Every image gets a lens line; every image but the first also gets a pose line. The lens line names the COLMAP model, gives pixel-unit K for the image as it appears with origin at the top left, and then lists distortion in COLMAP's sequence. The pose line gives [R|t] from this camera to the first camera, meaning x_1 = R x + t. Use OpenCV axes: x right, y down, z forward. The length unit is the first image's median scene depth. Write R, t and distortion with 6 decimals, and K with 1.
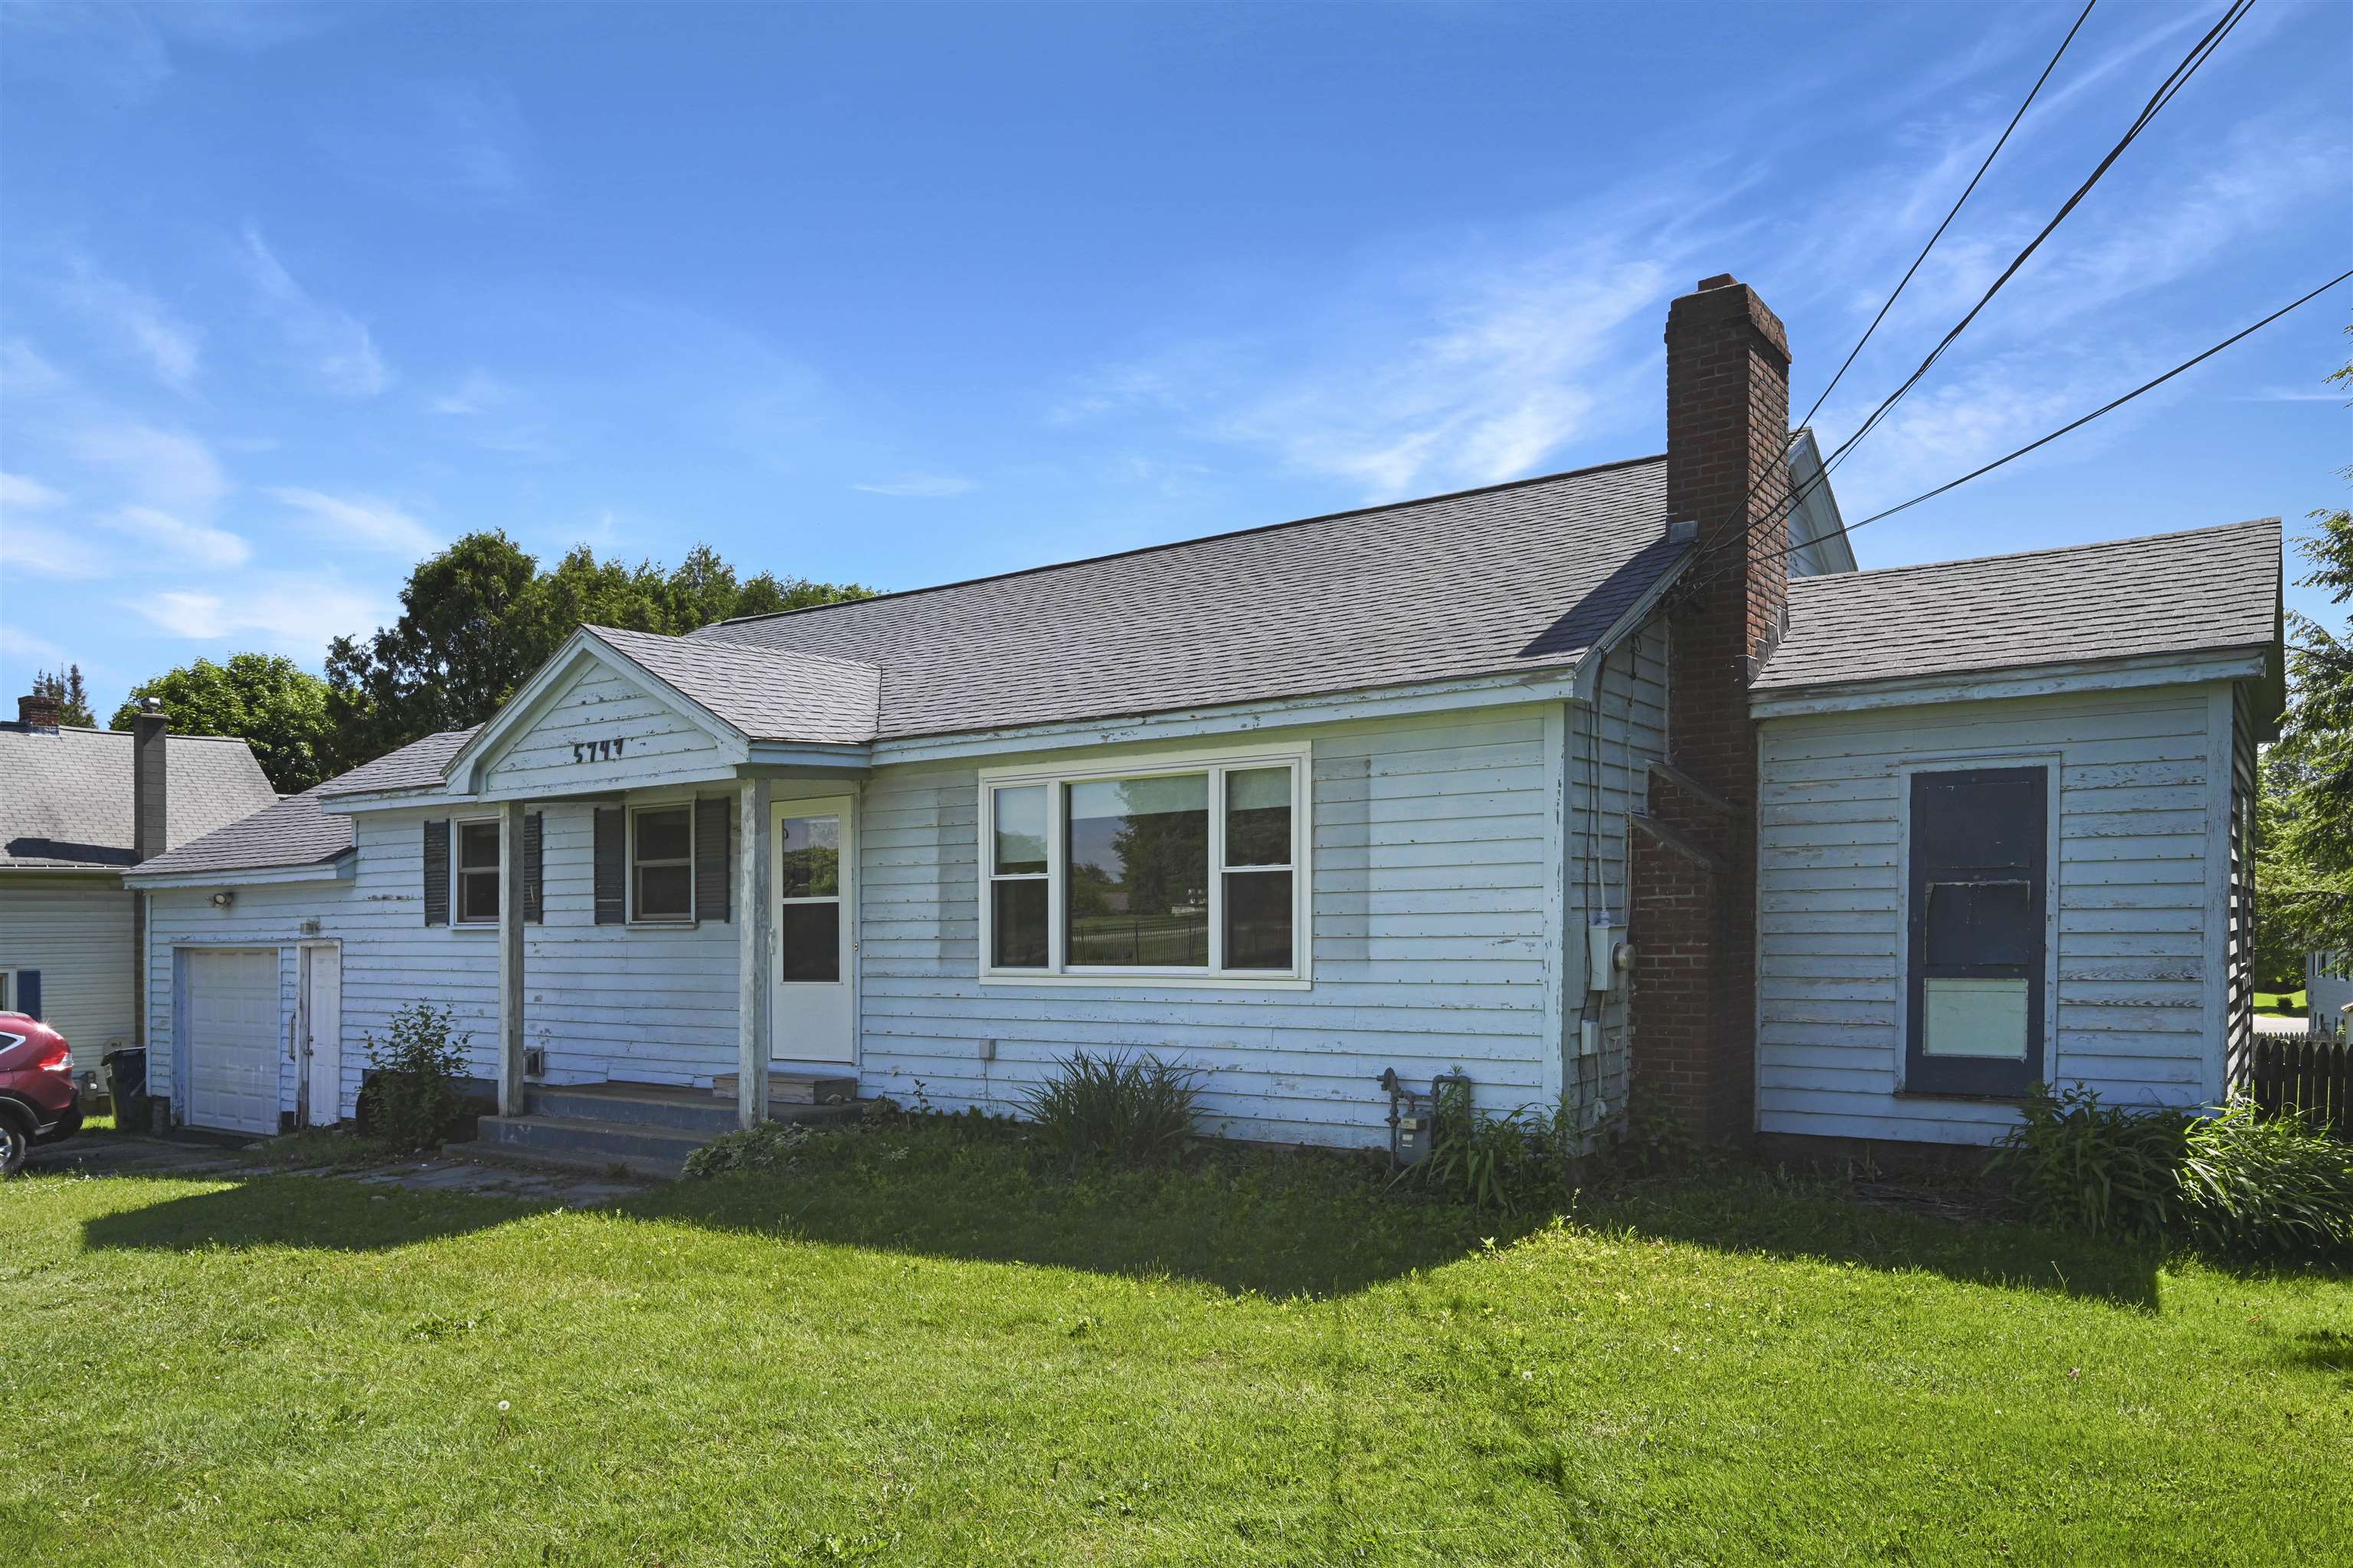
lens RADIAL K [[1536.4, 0, 1218.8], [0, 1536.4, 886.3], [0, 0, 1]] dist [-0.000914, 0.001783]
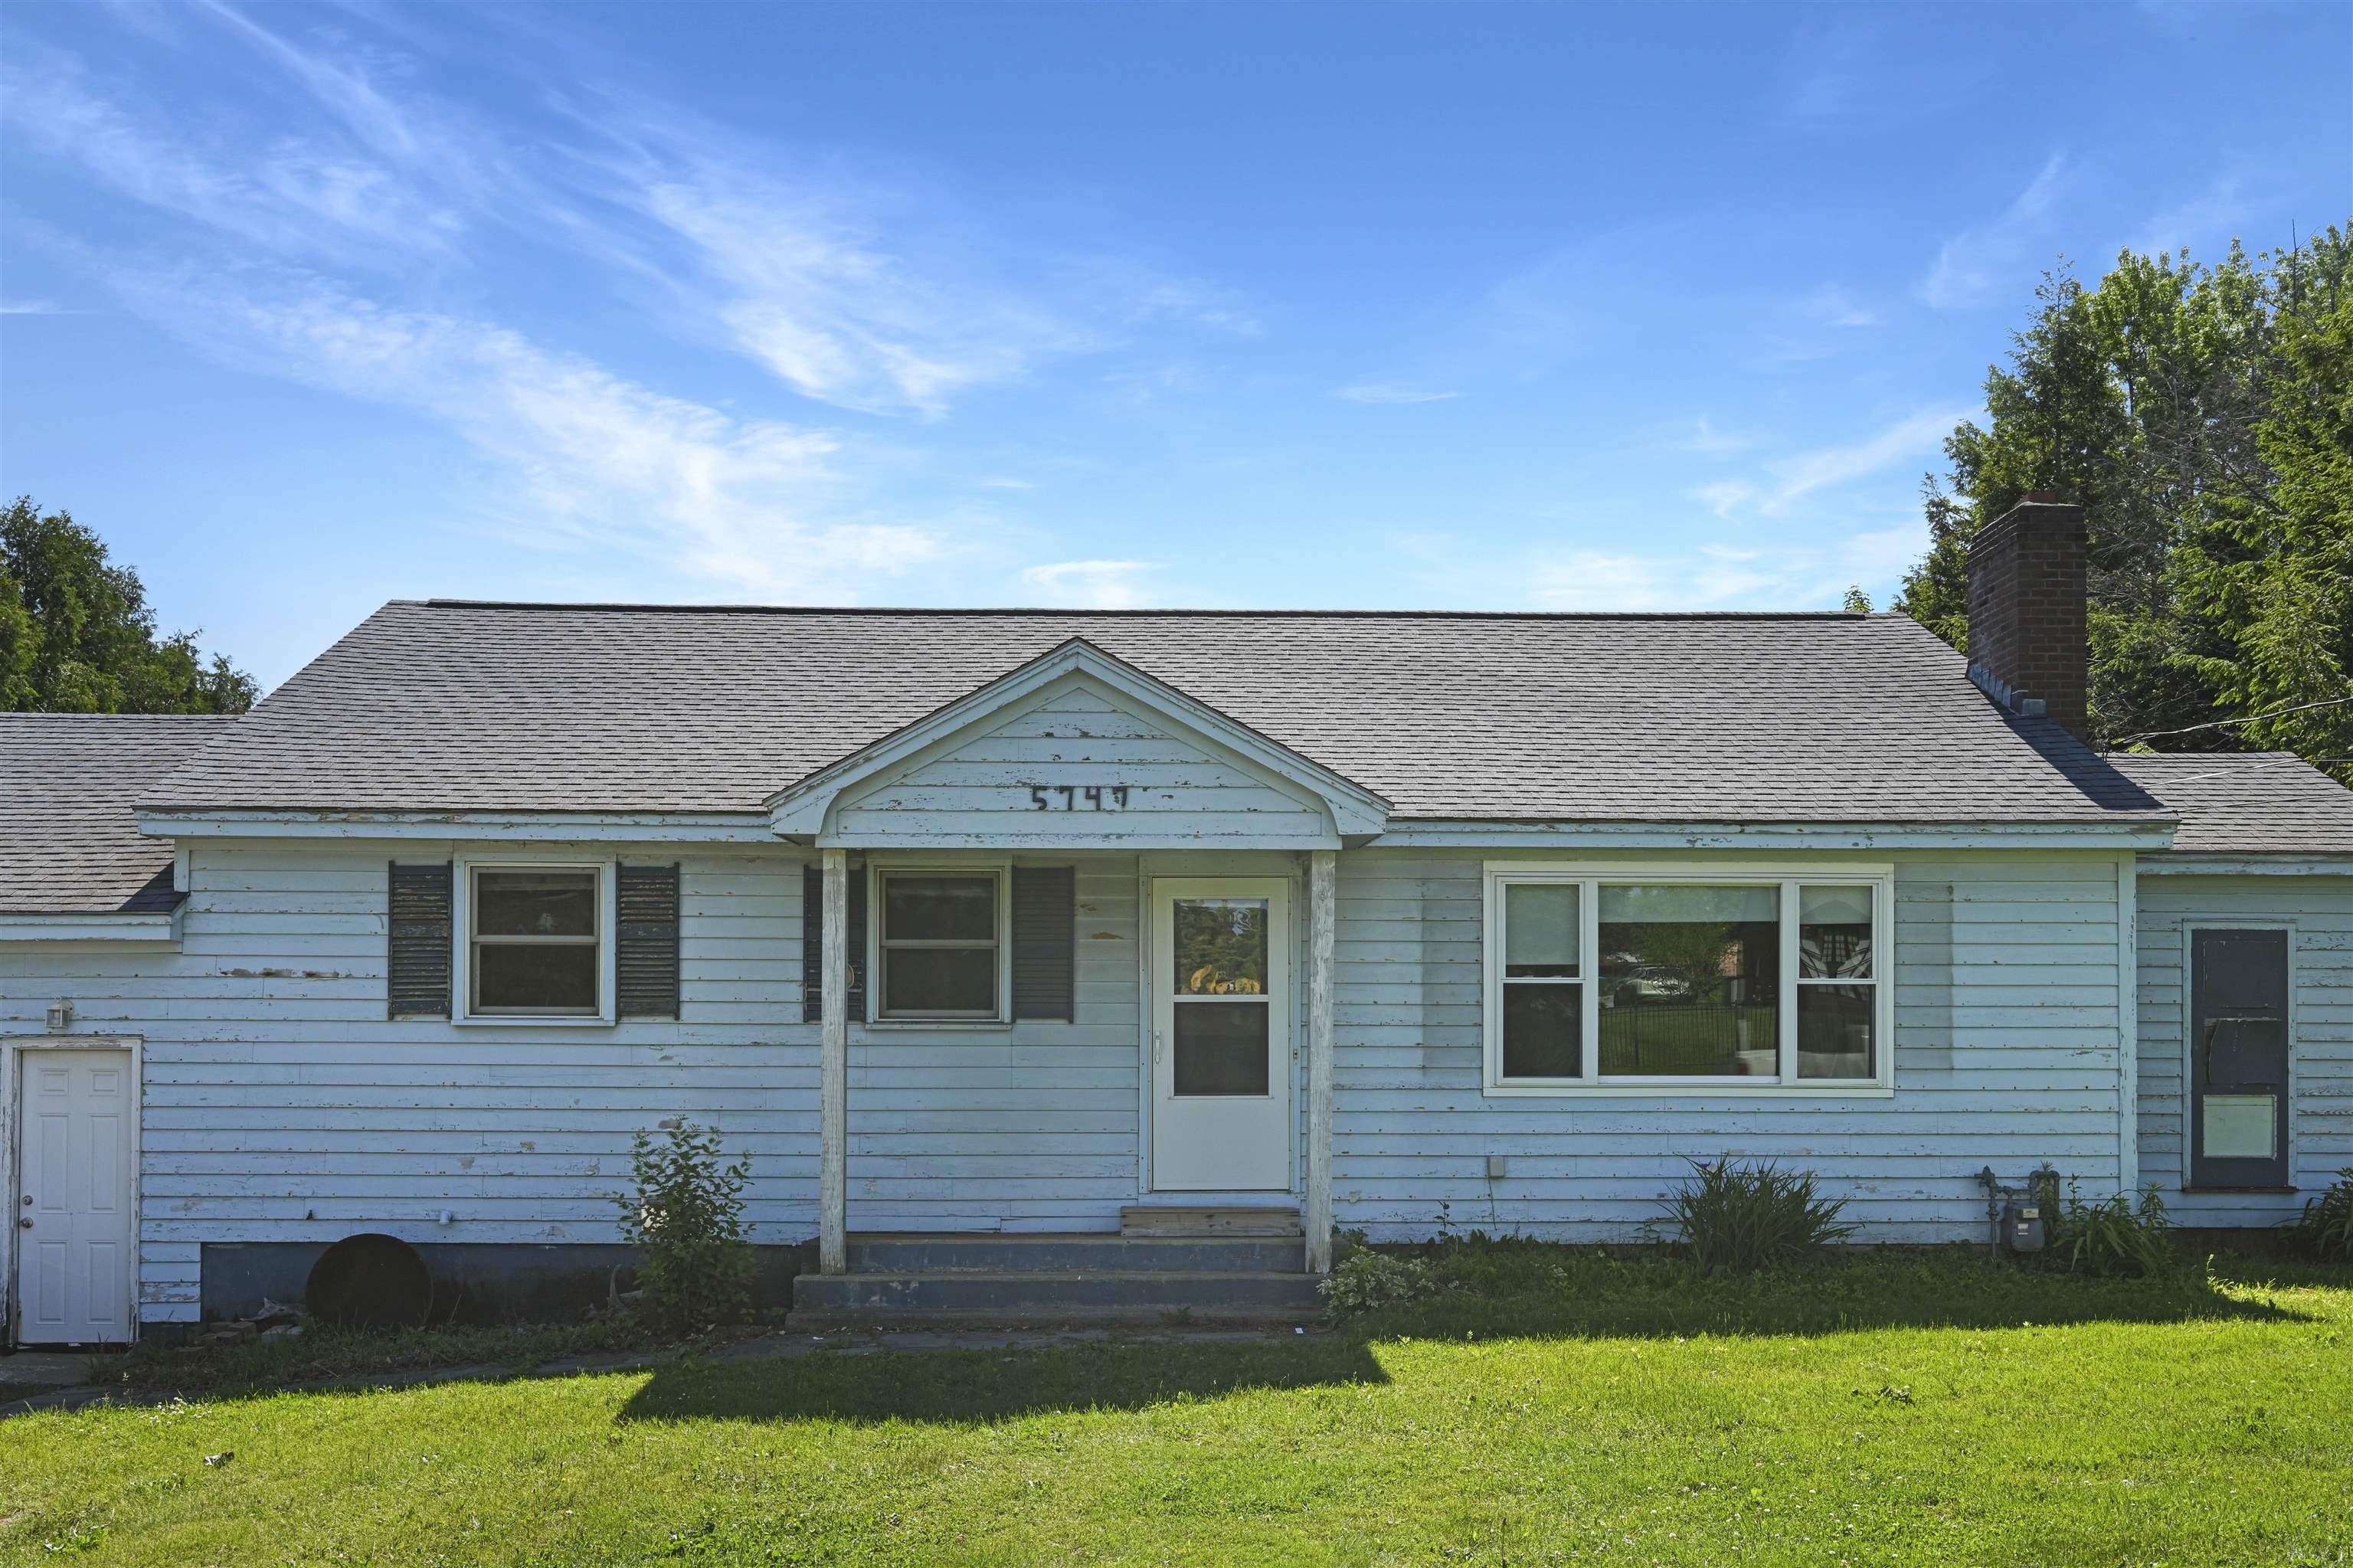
lens RADIAL K [[2017.5, 0, 1227.8], [0, 2017.5, 998.9], [0, 0, 1]] dist [-0.016462, 0.025161]
pose [[0.817875, 0.042495, 0.573824, -1.071033], [-0.025104, 0.998955, -0.038198, 0.061456], [-0.574848, 0.016836, 0.818087, 0.118606]]
